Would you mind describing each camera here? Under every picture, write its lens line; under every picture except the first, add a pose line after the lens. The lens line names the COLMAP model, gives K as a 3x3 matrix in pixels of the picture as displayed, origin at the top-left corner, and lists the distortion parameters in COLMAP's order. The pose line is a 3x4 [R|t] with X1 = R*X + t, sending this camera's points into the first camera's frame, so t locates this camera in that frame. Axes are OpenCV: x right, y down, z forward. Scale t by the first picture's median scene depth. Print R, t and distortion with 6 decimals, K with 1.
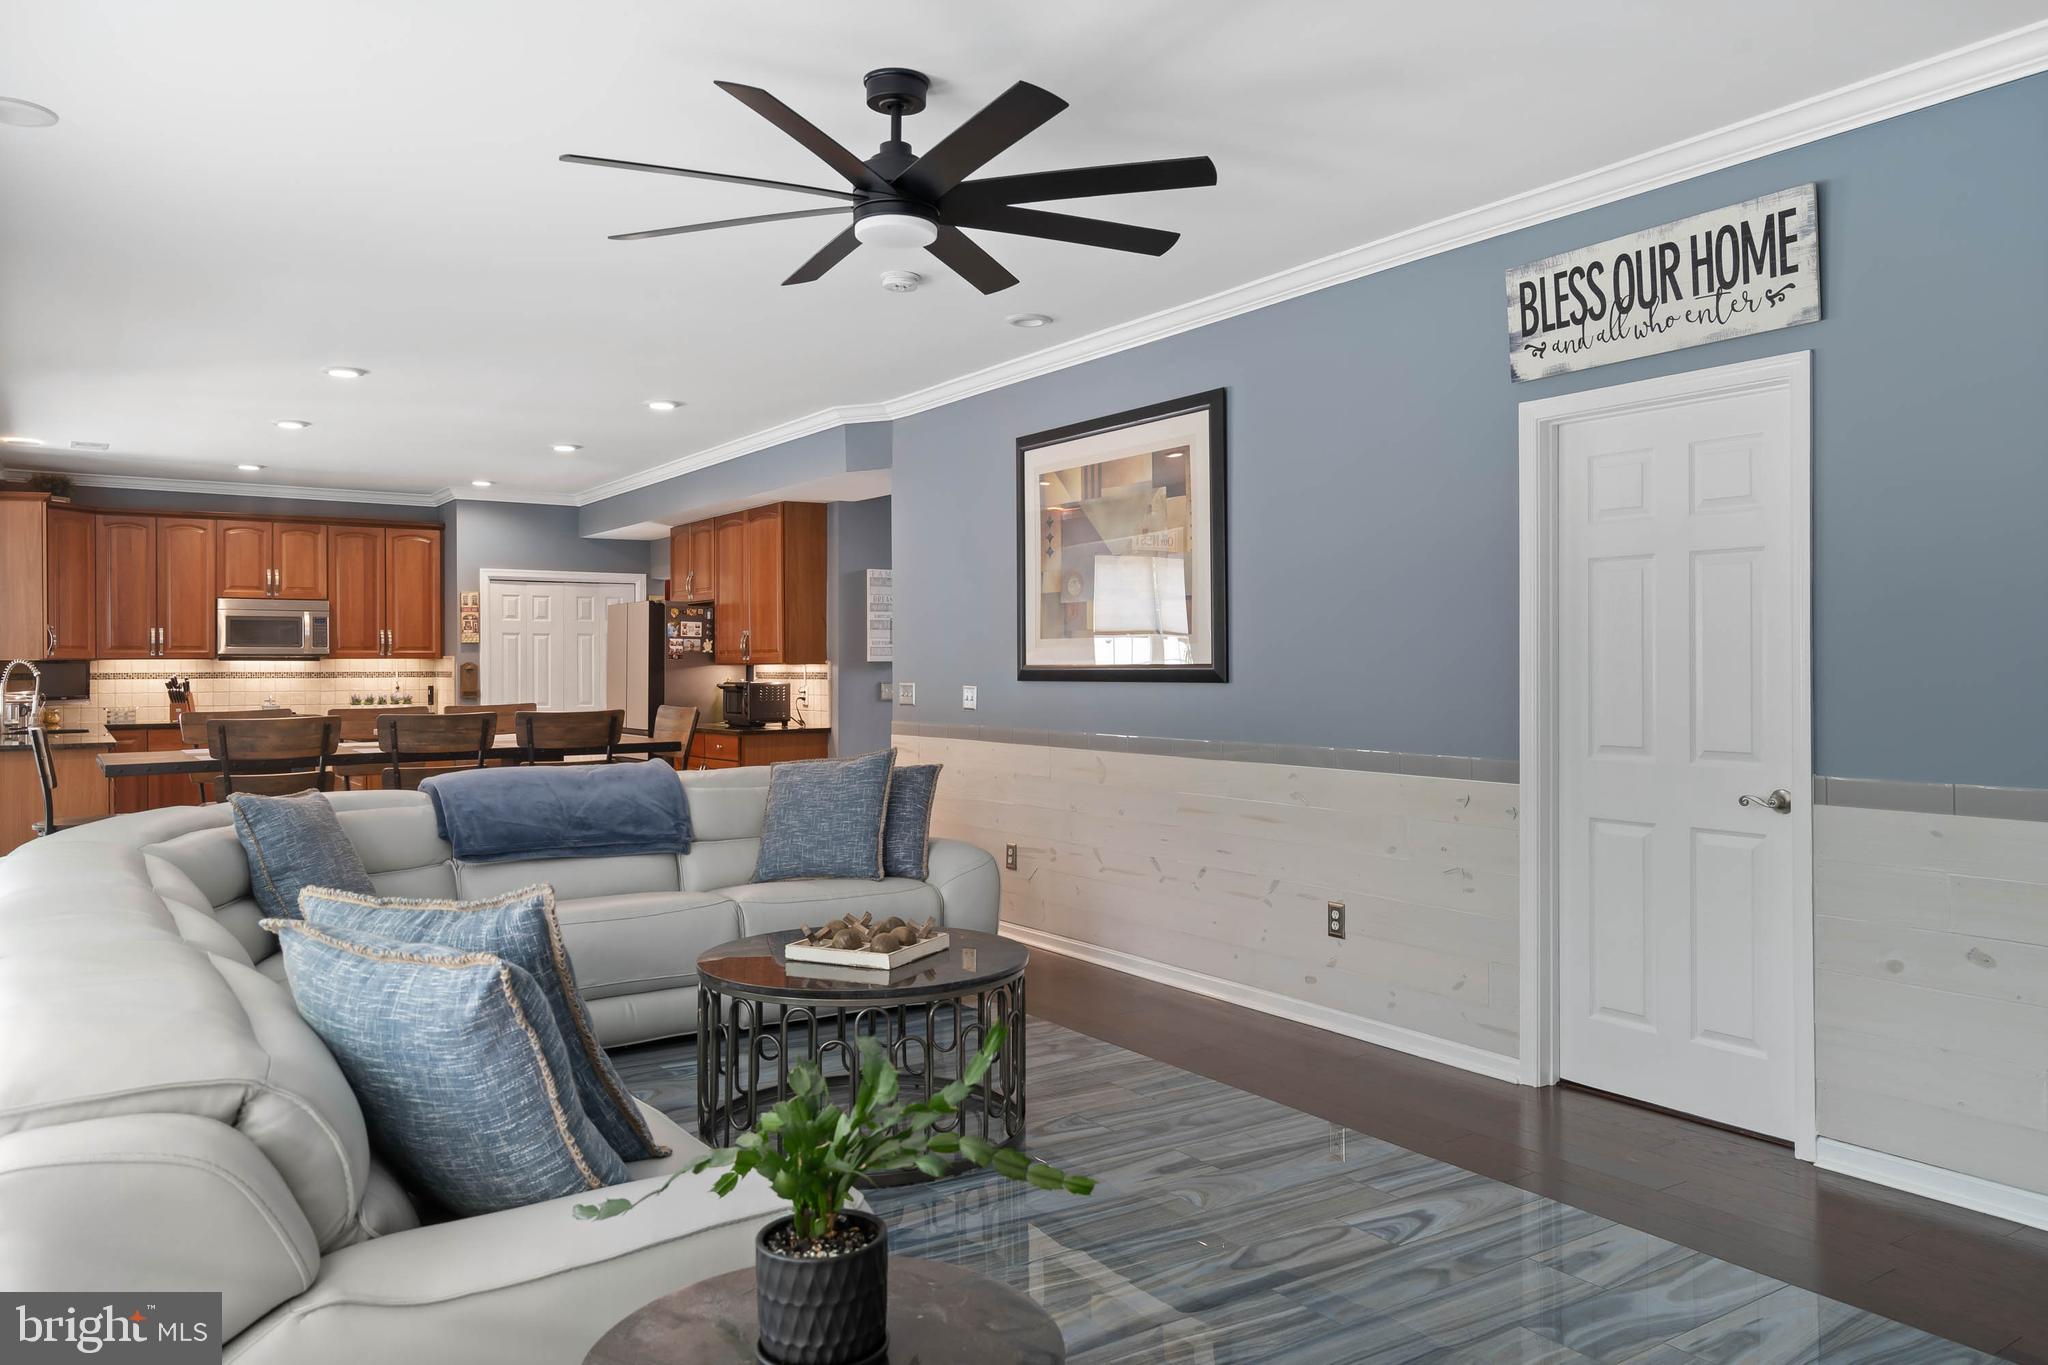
lens RADIAL K [[1439.8, 0, 1023.2], [0, 1439.8, 664.4], [0, 0, 1]] dist [0.012202, 0.002922]
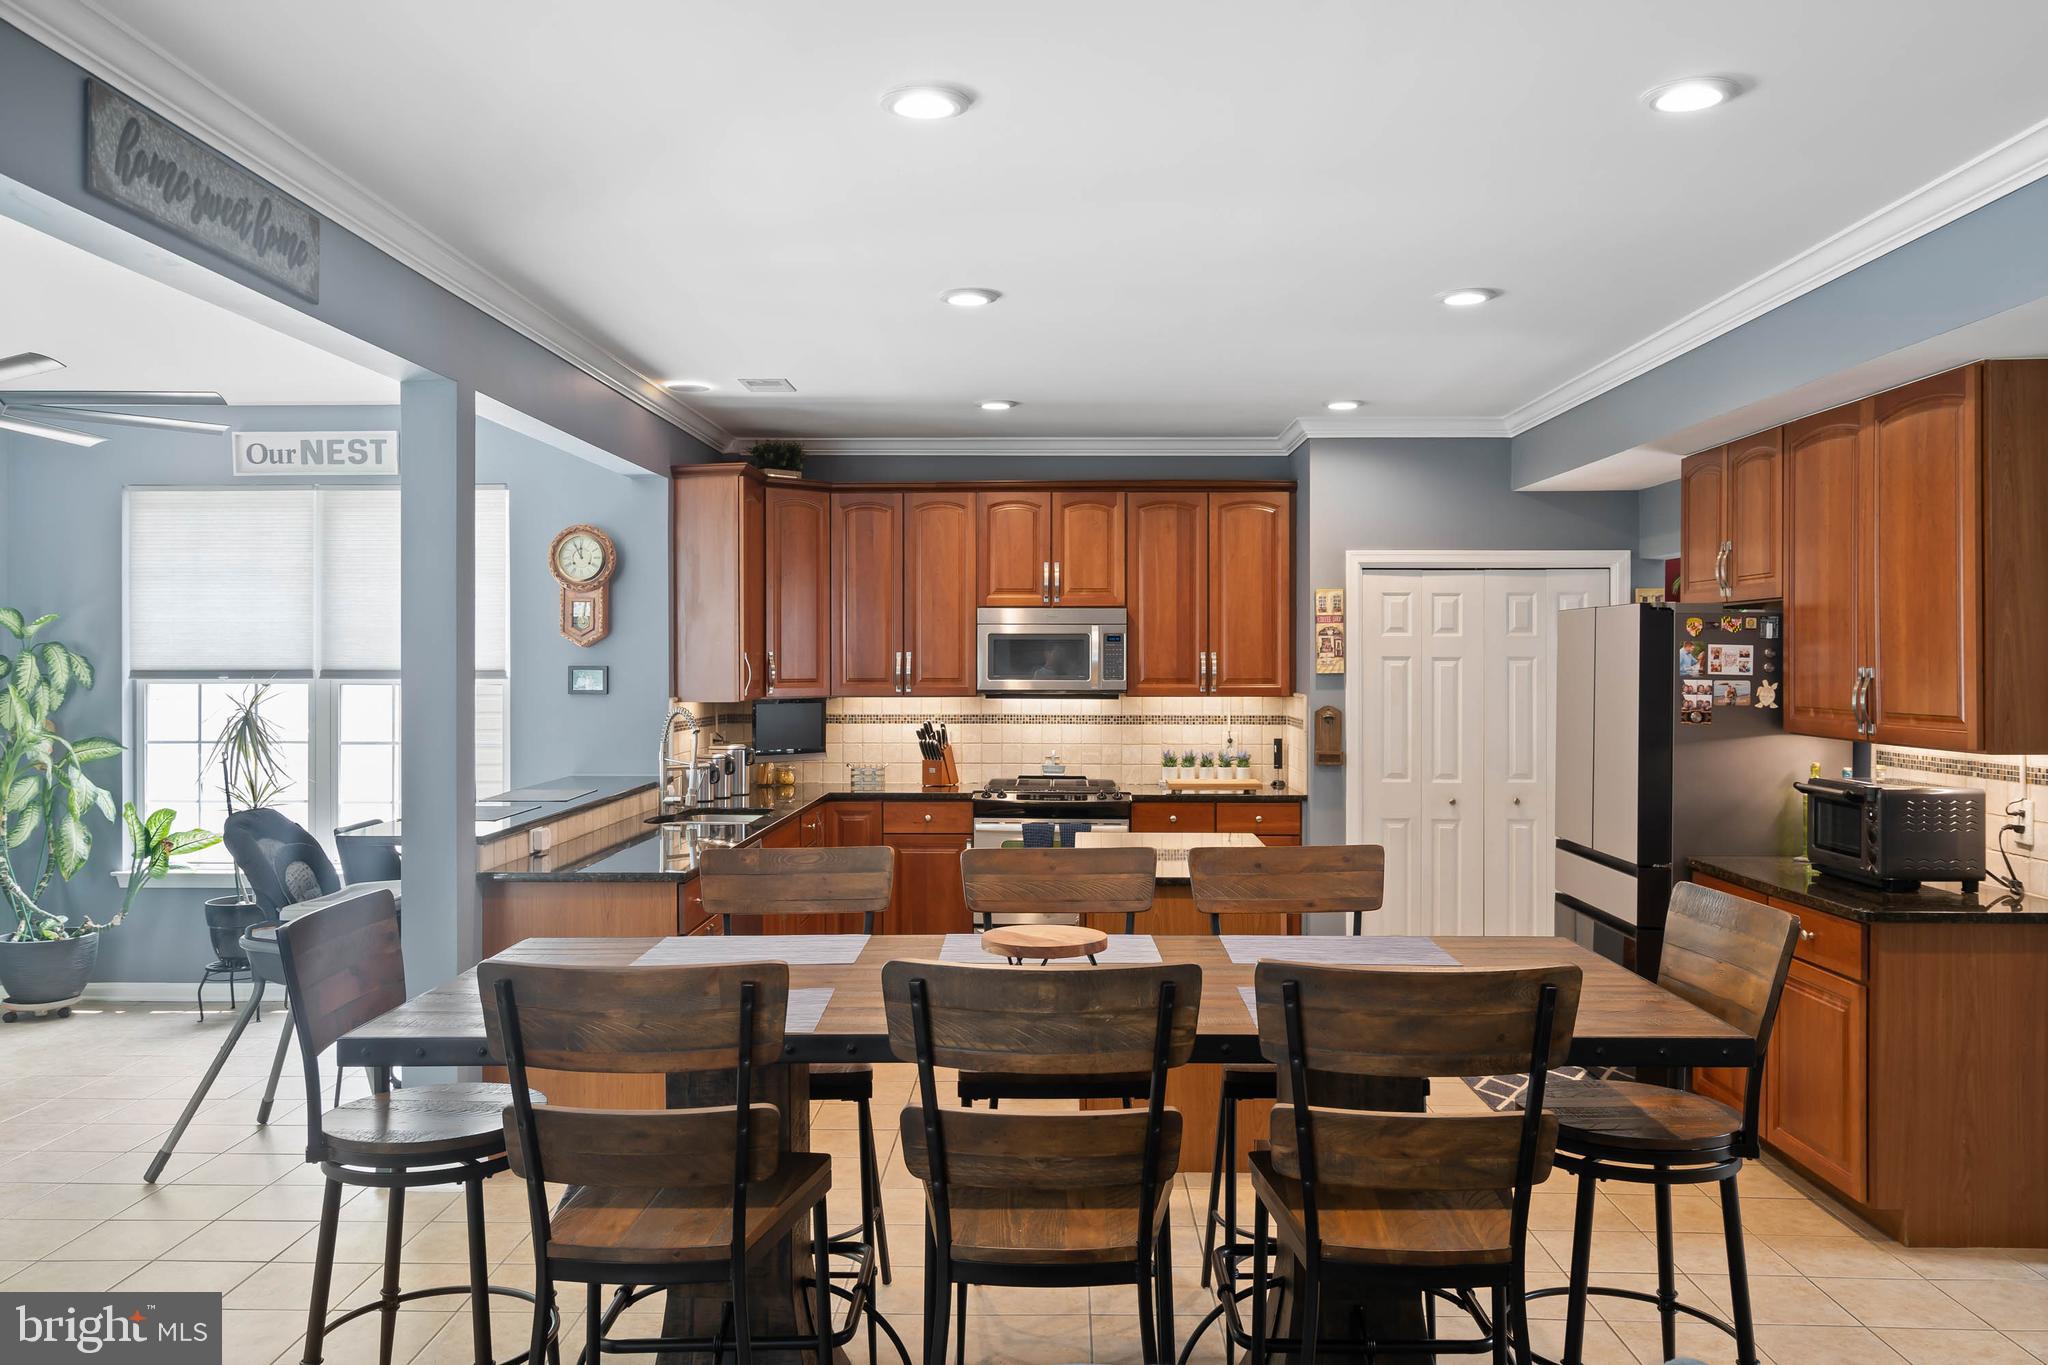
lens RADIAL K [[1596.3, 0, 1016.5], [0, 1596.3, 652.8], [0, 0, 1]] dist [0.000809, -0.003541]
pose [[0.815647, 0.002330, -0.578545, -0.110859], [-0.003652, 0.999993, -0.001121, -0.024230], [0.578538, 0.003027, 0.815650, 0.405921]]
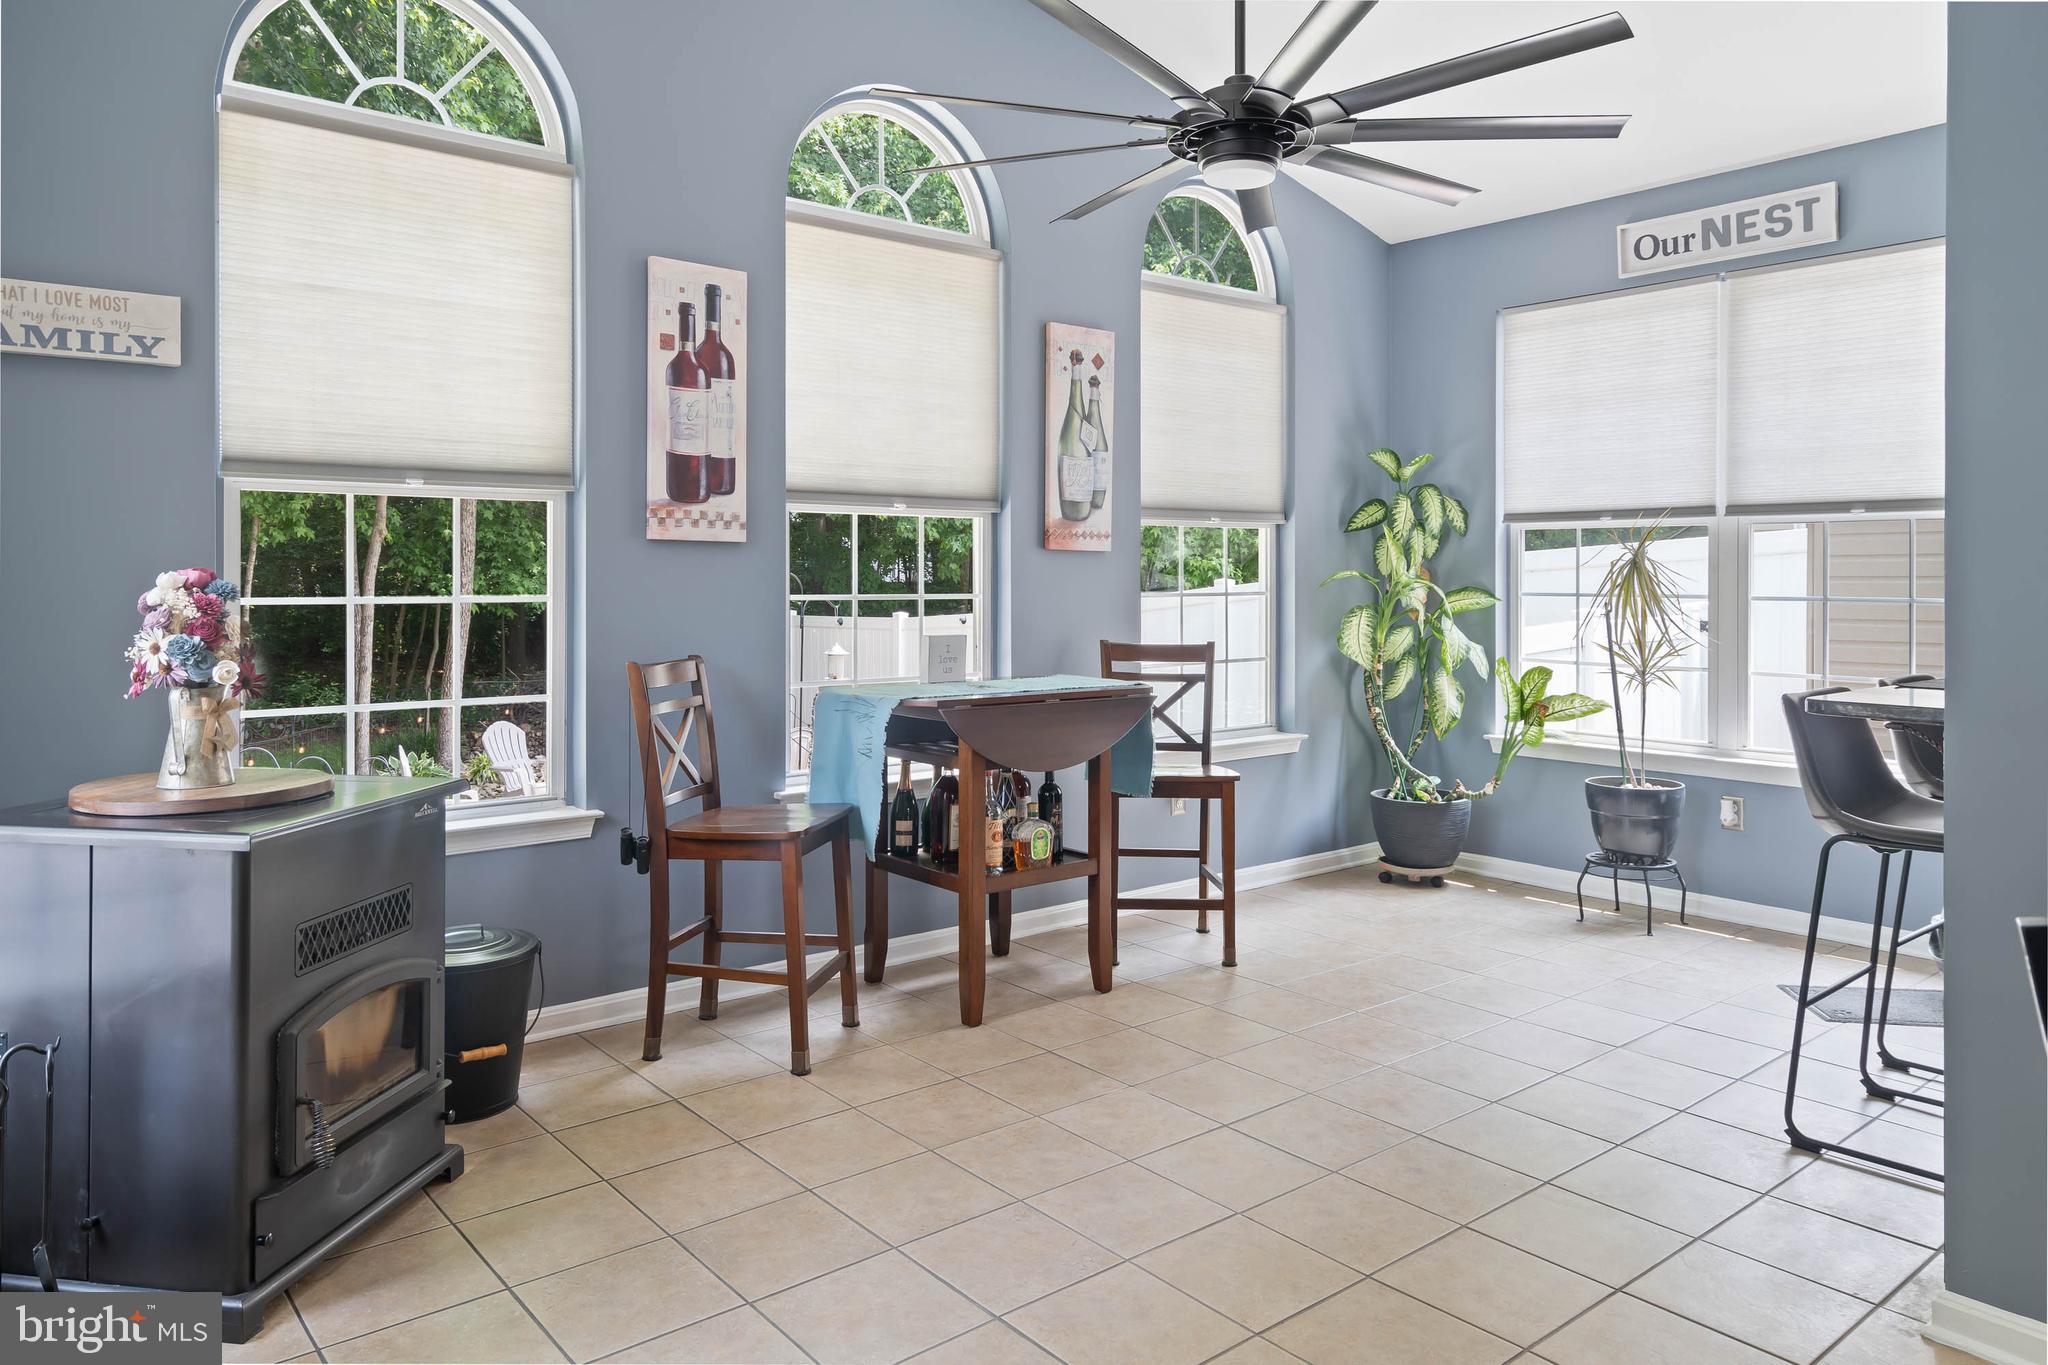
lens RADIAL K [[1367.9, 0, 1012.5], [0, 1367.9, 584.1], [0, 0, 1]] dist [0.004395, 0.003824]
pose [[0.098301, 0.011959, -0.995085, -0.310143], [-0.002190, 0.999928, 0.011801, 0.005792], [0.995154, 0.001019, 0.098320, 0.504042]]
